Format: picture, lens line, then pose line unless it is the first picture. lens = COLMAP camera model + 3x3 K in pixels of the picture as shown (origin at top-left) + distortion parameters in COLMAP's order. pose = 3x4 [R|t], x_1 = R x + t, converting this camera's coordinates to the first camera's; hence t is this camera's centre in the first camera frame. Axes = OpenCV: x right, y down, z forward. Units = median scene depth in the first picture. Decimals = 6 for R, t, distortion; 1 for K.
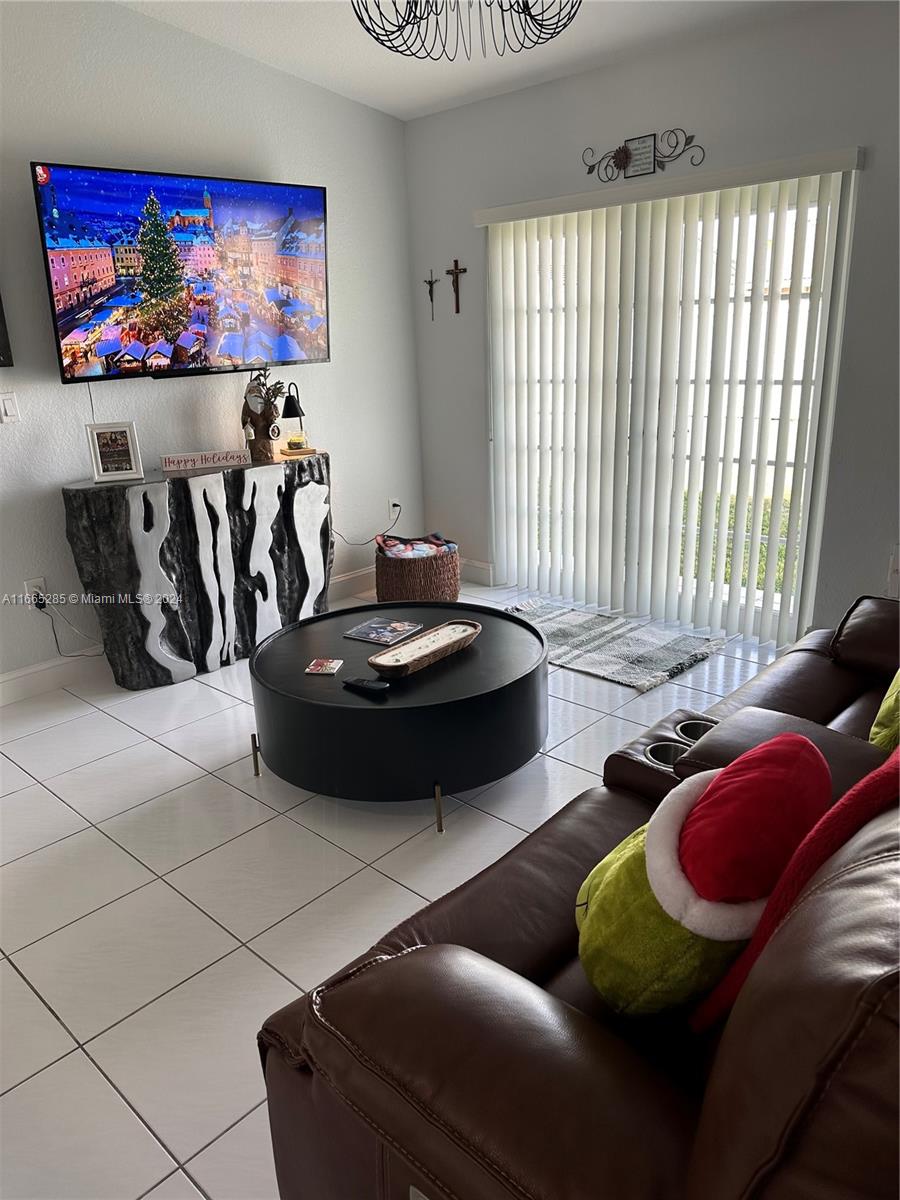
lens RADIAL K [[866.1, 0, 451.8], [0, 866.1, 598.3], [0, 0, 1]] dist [0.086389, -0.098829]
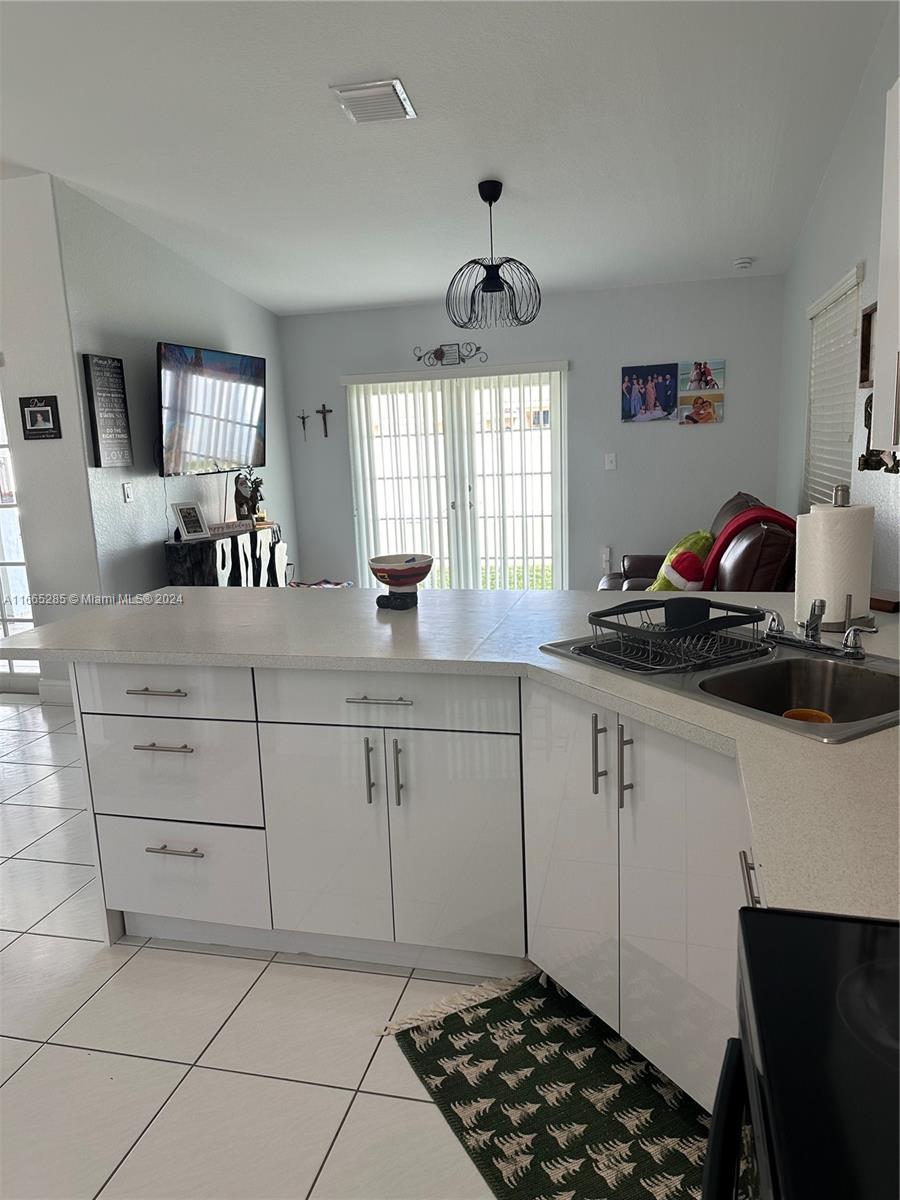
lens RADIAL K [[866.1, 0, 442.9], [0, 866.1, 603.2], [0, 0, 1]] dist [0.086389, -0.098829]
pose [[0.871145, -0.084993, 0.483614, -0.700306], [0.151924, 0.983232, -0.100867, 0.181516], [-0.466931, 0.161342, 0.869450, -0.471328]]
